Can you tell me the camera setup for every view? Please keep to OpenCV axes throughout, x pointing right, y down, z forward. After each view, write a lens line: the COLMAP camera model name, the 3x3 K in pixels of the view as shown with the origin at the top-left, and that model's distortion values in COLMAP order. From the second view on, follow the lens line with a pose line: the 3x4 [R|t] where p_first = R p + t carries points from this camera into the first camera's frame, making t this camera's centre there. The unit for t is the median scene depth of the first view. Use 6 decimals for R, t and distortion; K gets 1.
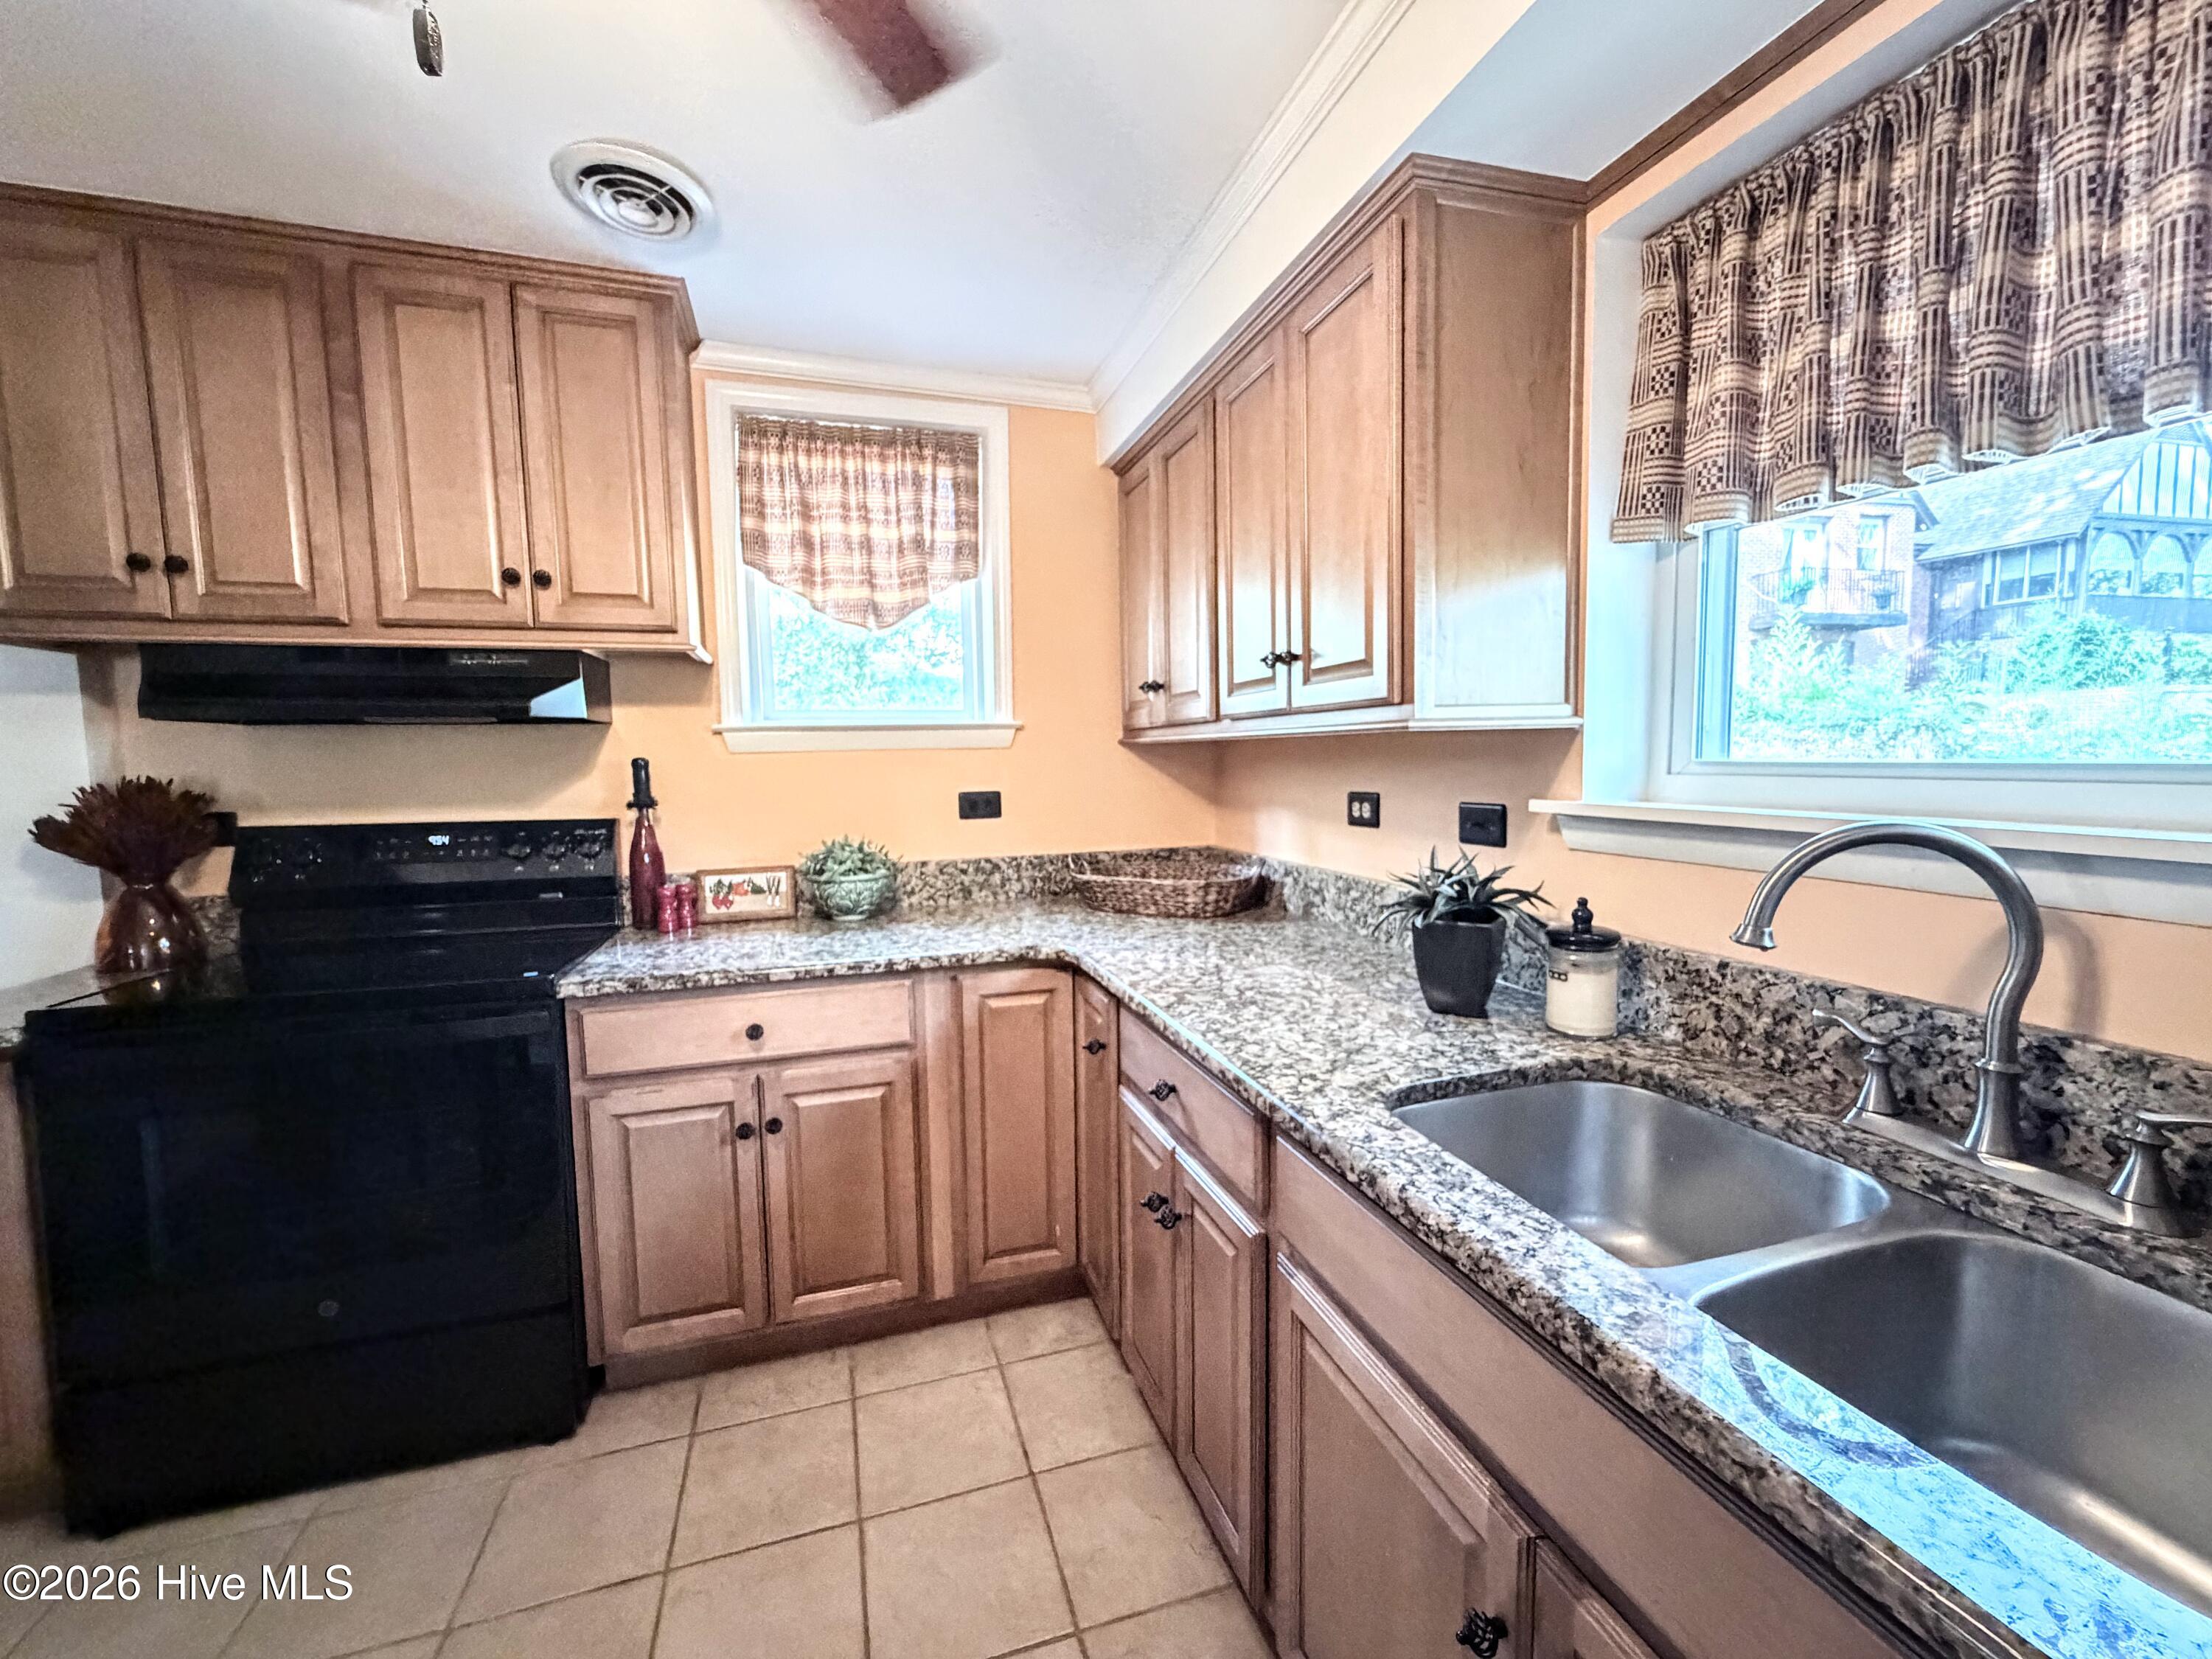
lens RADIAL K [[890.6, 0, 1099.0], [0, 890.6, 830.3], [0, 0, 1]] dist [0.001778, -0.000007]
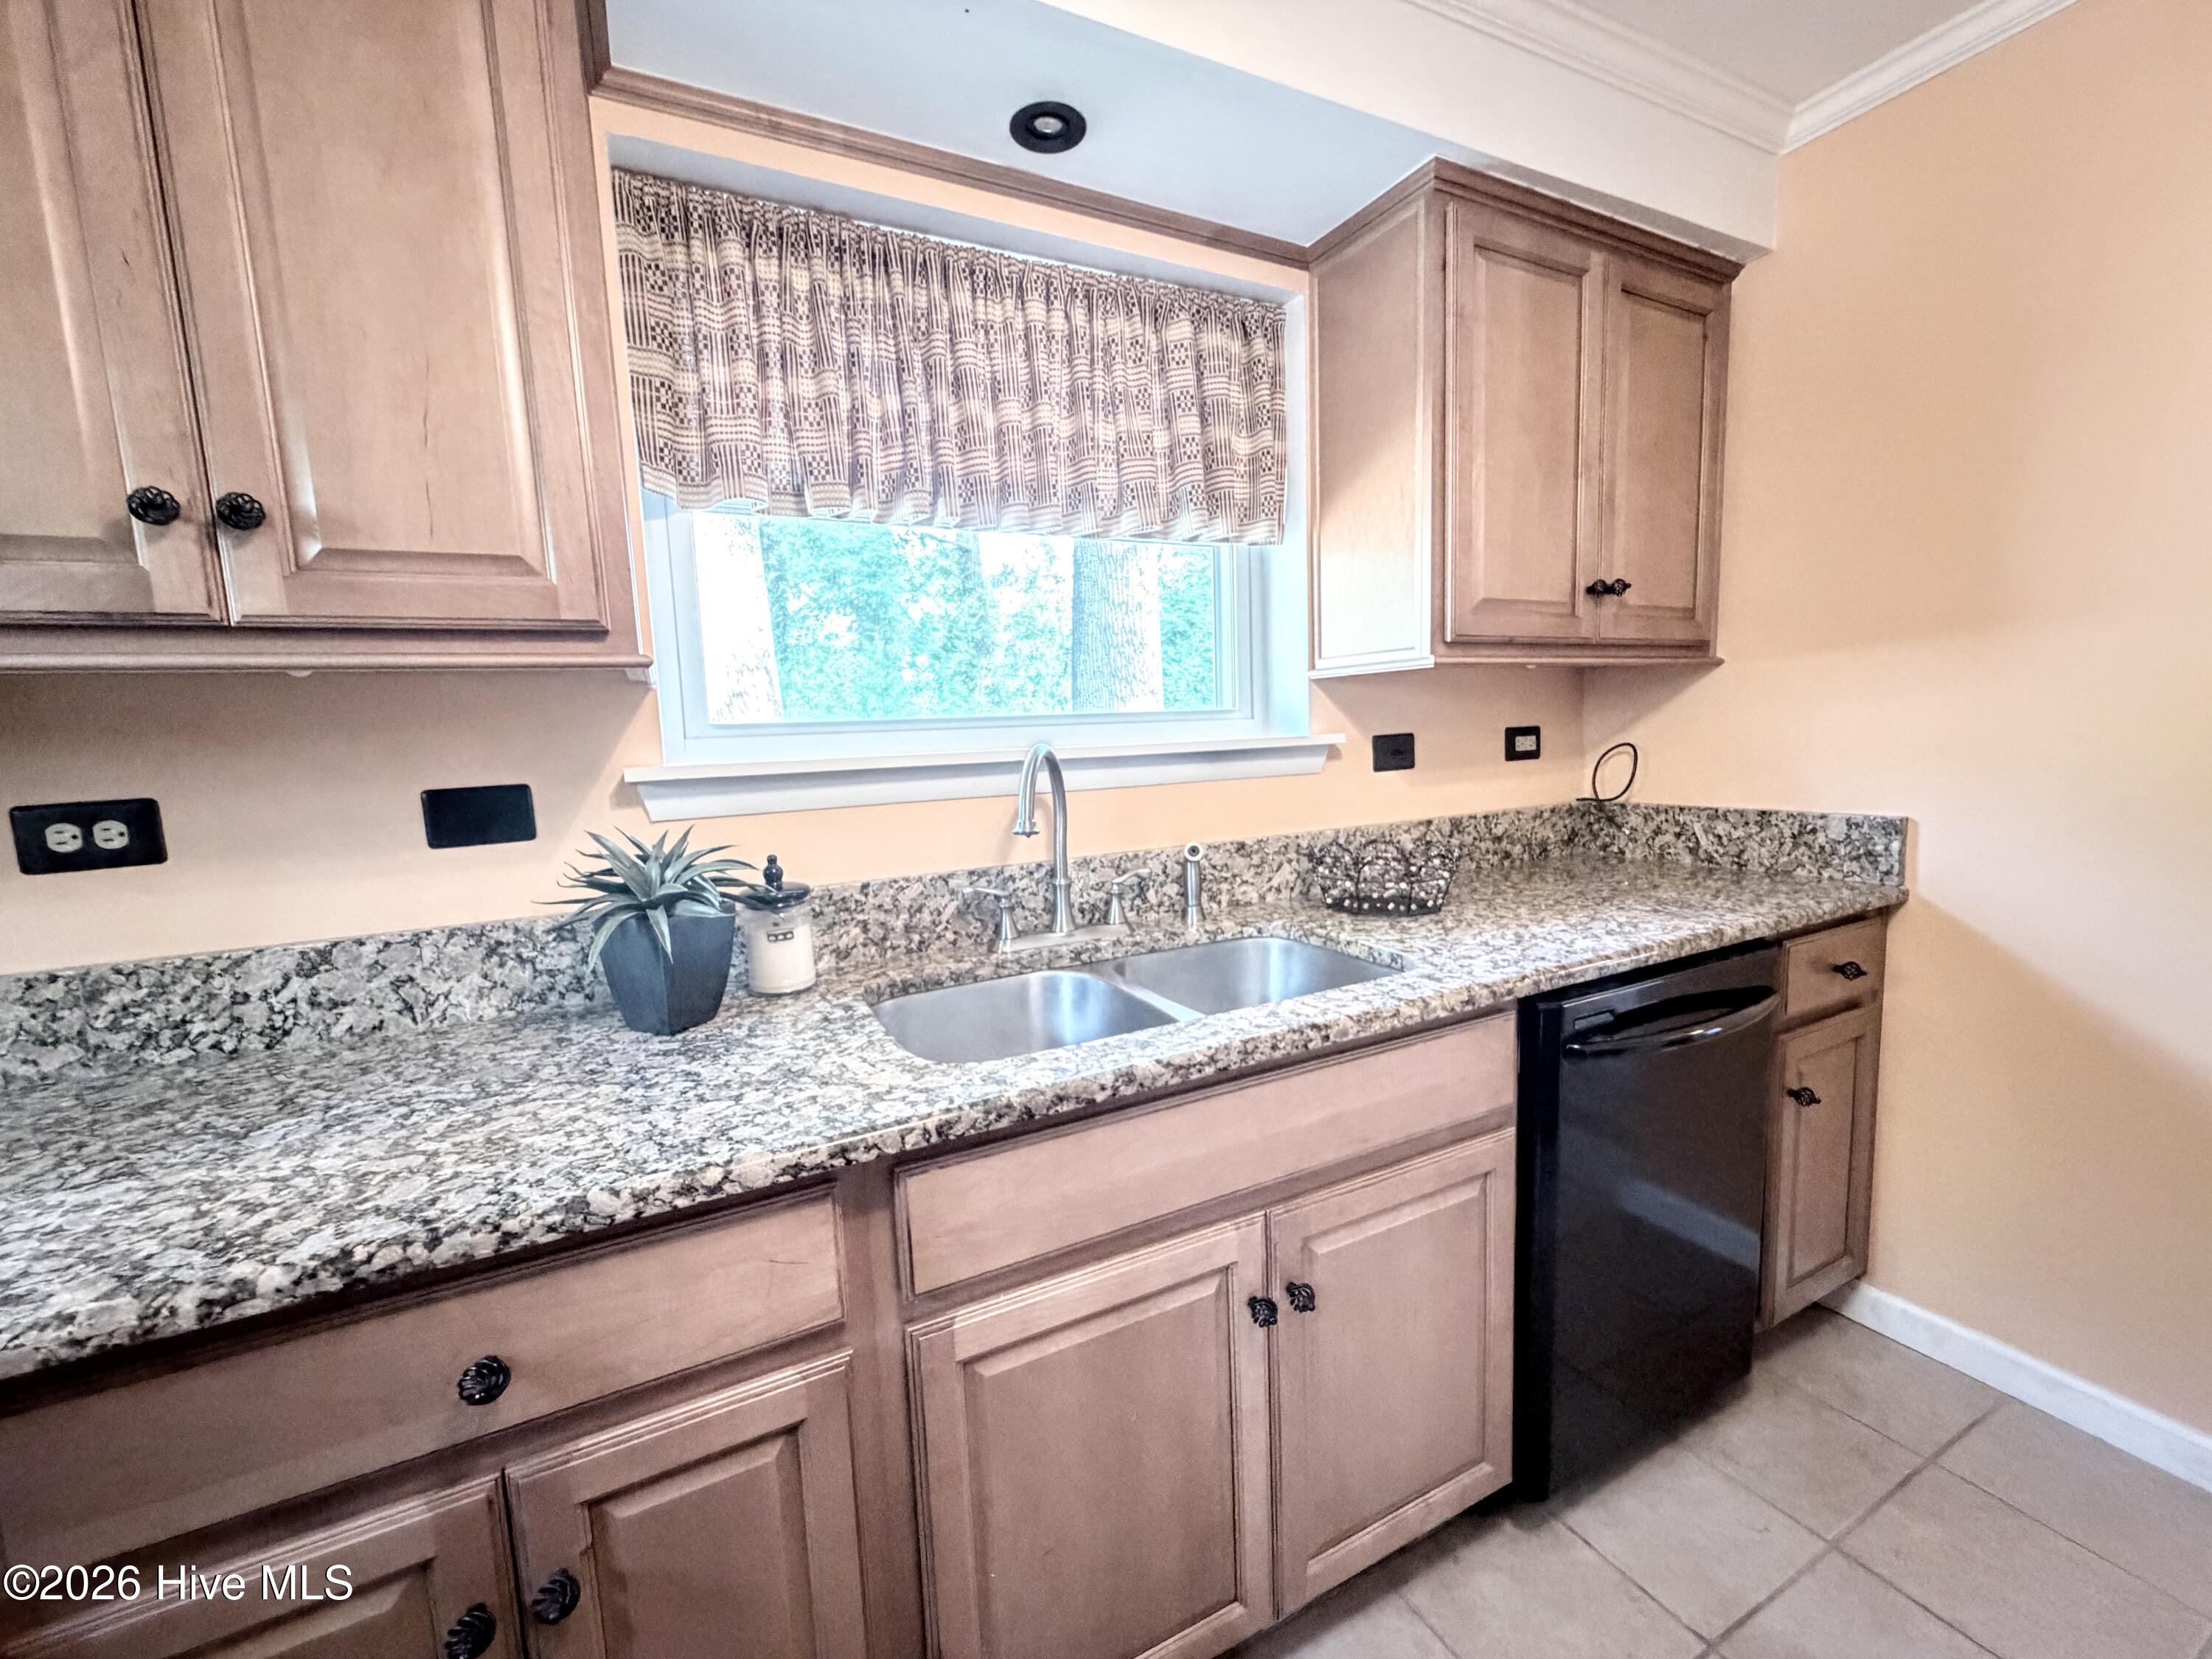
lens RADIAL K [[890.6, 0, 1099.0], [0, 890.6, 830.3], [0, 0, 1]] dist [0.001778, -0.000007]
pose [[-0.166969, -0.086765, 0.982137, -0.558039], [0.127839, 0.985807, 0.108823, -0.014056], [-0.977639, 0.143726, -0.153507, 0.917762]]
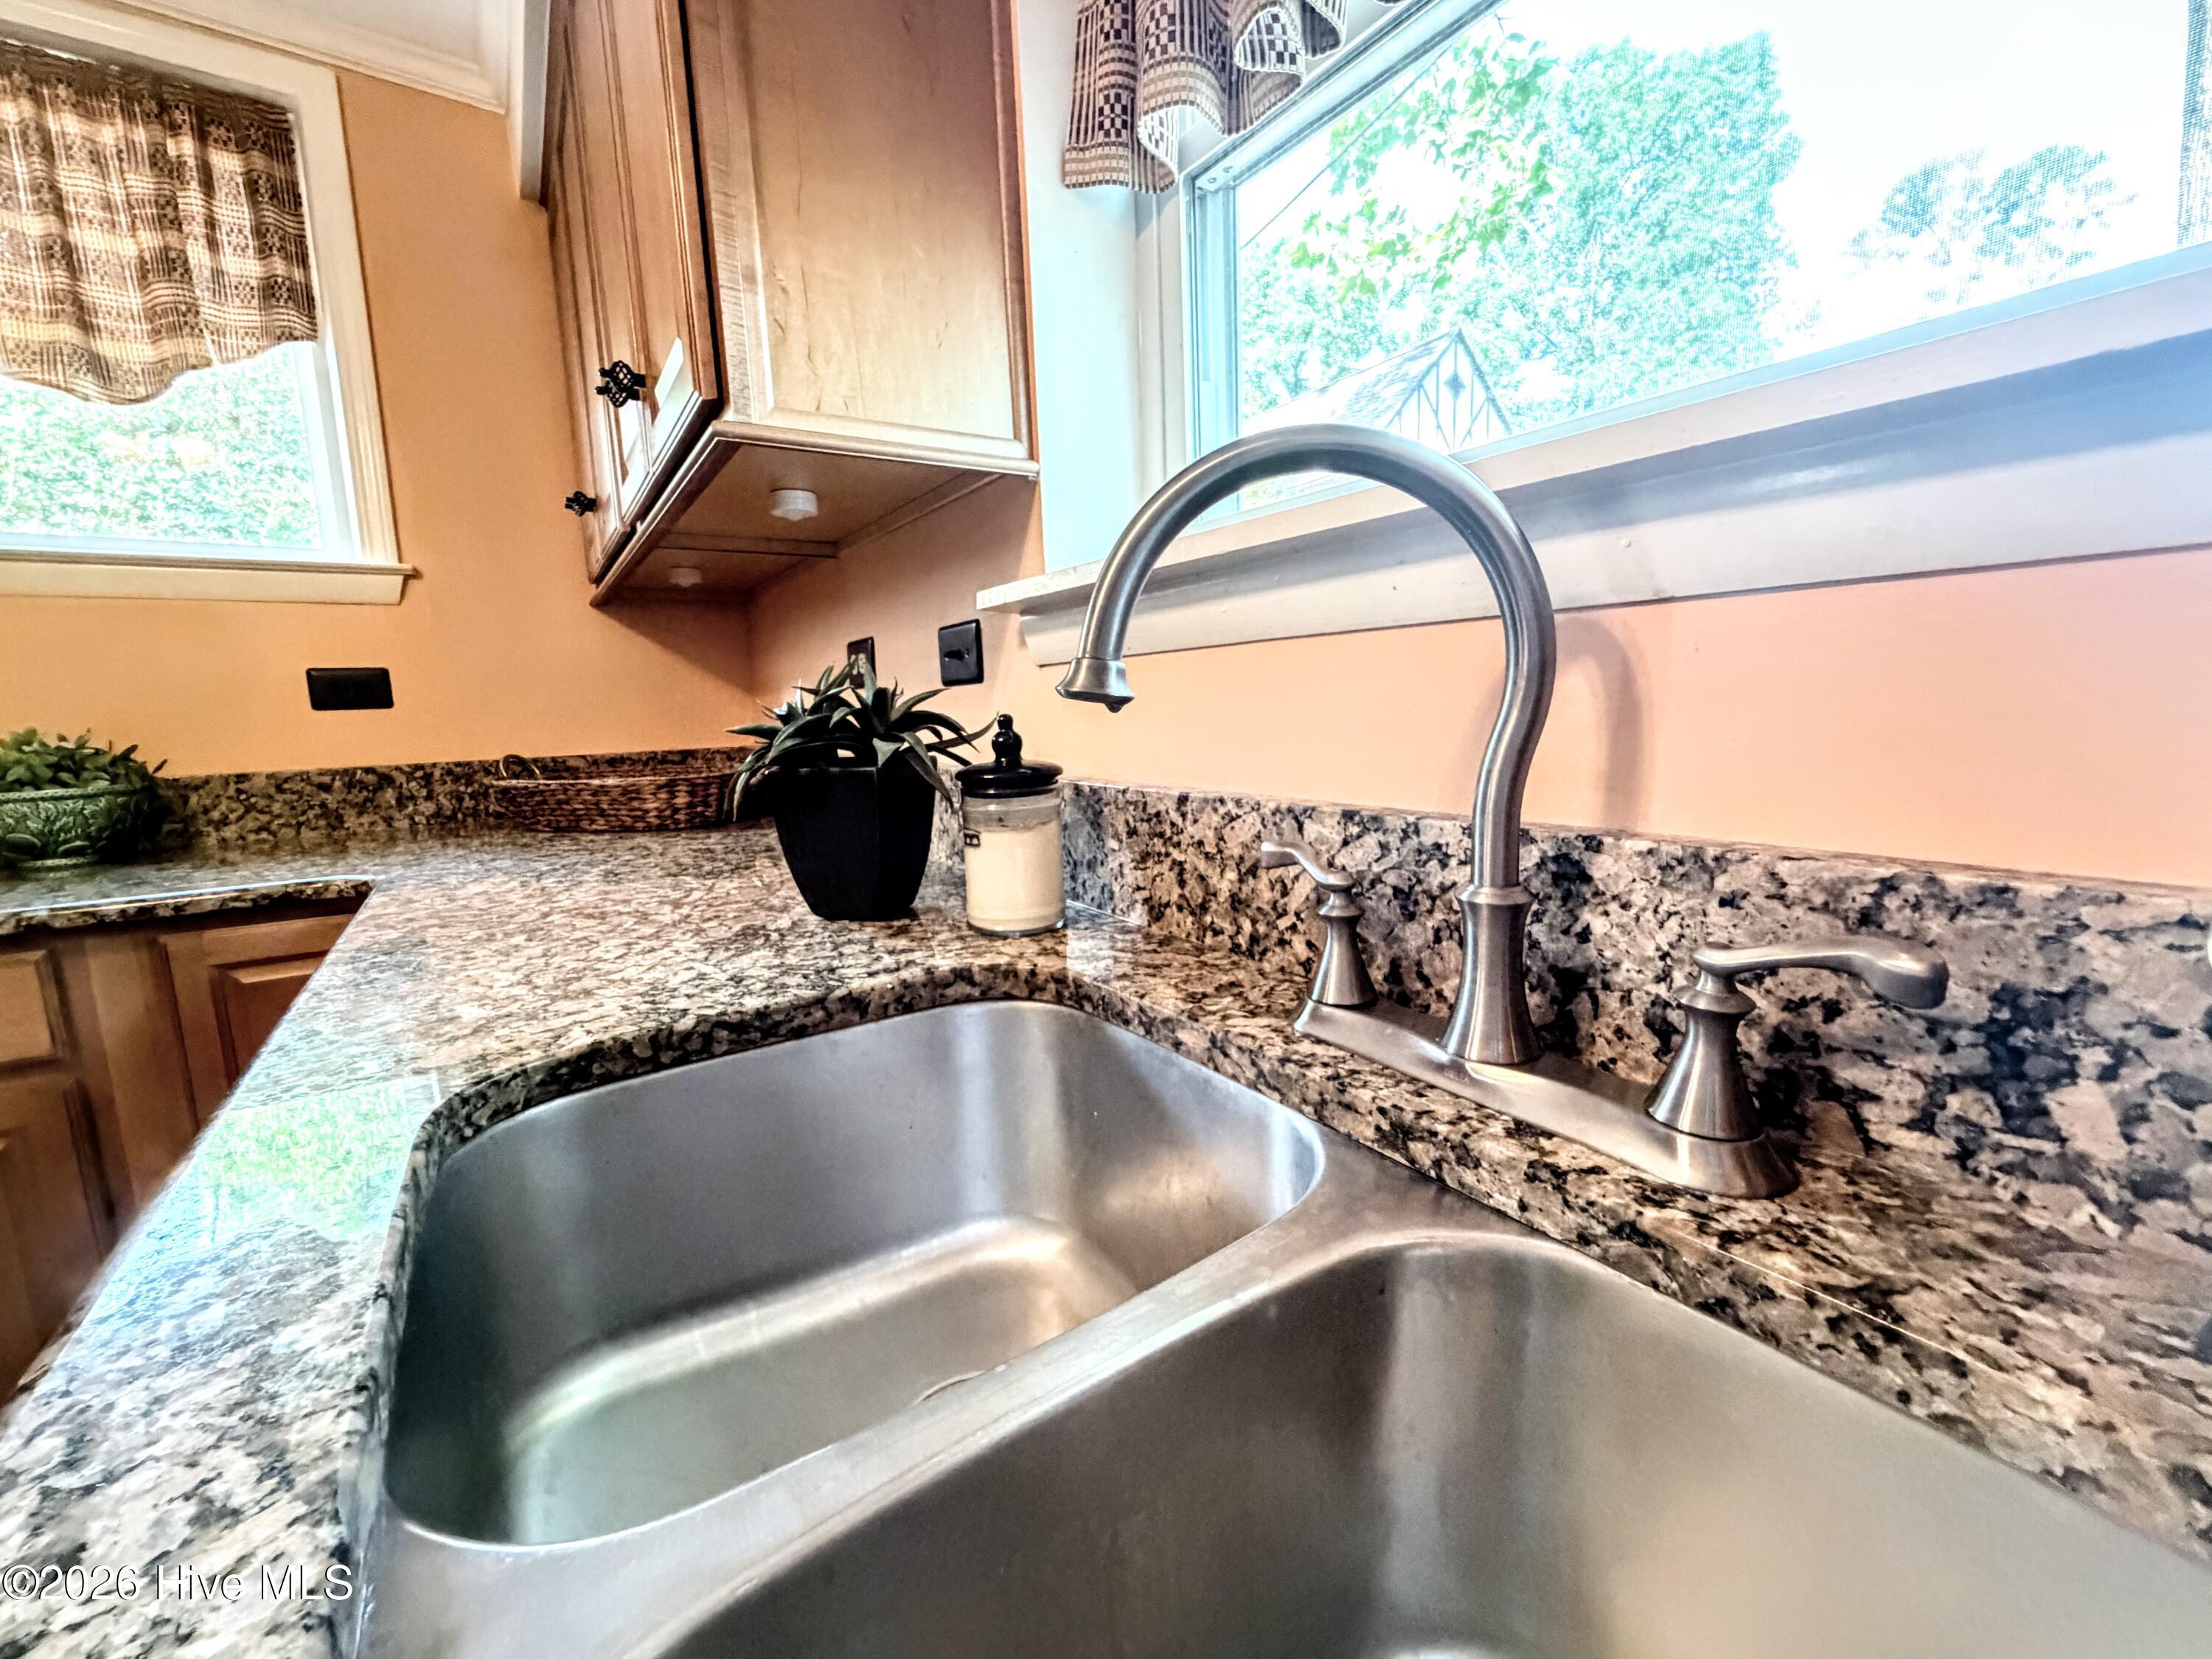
lens RADIAL K [[890.6, 0, 1099.0], [0, 890.6, 830.3], [0, 0, 1]] dist [0.001778, -0.000007]
pose [[0.958338, -0.054367, 0.280413, 0.491982], [0.039880, 0.997571, 0.057119, 0.143176], [-0.282837, -0.043556, 0.958178, 0.431984]]
